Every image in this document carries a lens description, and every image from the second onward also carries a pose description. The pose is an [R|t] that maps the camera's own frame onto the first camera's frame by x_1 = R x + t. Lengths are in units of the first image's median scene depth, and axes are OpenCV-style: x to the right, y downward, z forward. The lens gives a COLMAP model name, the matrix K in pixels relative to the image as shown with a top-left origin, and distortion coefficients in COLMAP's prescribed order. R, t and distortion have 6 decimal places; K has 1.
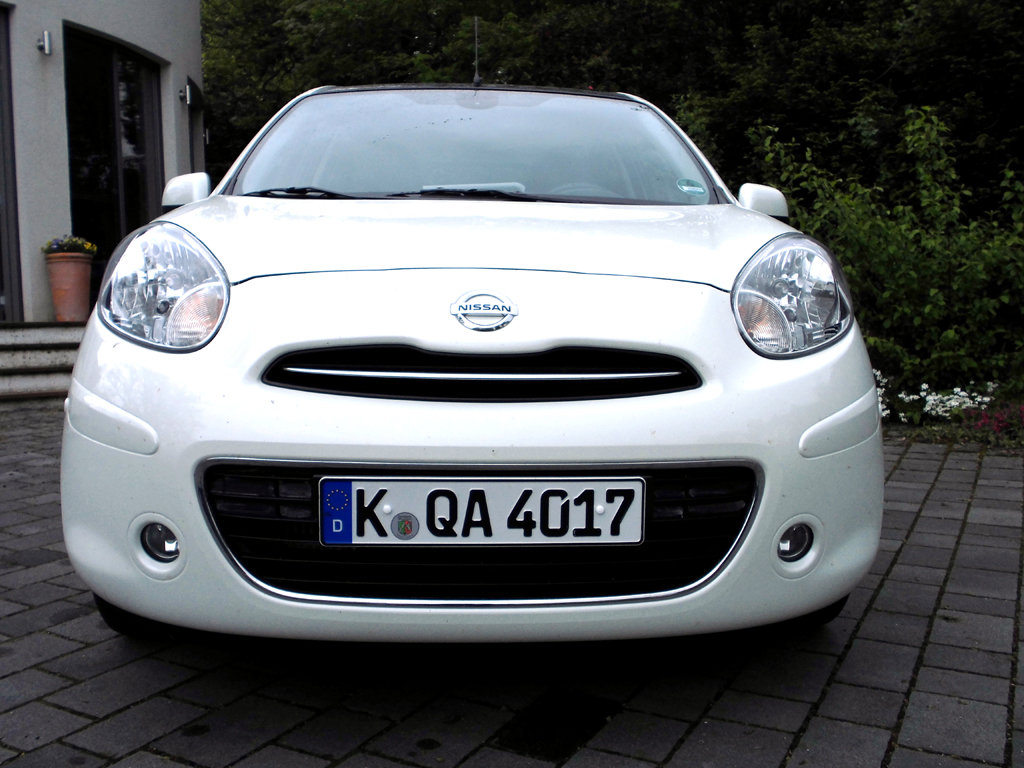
lens RADIAL K [[976.3, 0, 512.0], [0, 976.3, 384.0], [0, 0, 1]] dist [-0.017827, -0.008862]
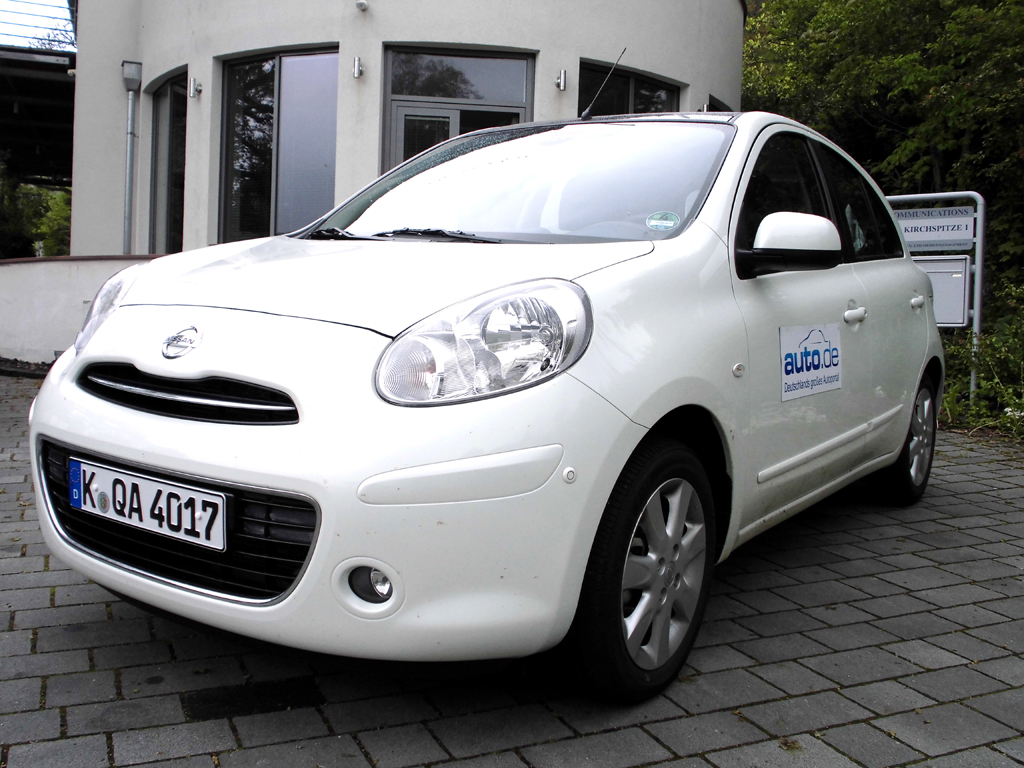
lens RADIAL K [[976.3, 0, 512.0], [0, 976.3, 384.0], [0, 0, 1]] dist [-0.017827, -0.008862]
pose [[0.795679, 0.088730, -0.599184, 1.084683], [-0.091137, 0.995489, 0.026392, -0.096290], [0.598823, 0.033608, 0.800176, 0.274068]]
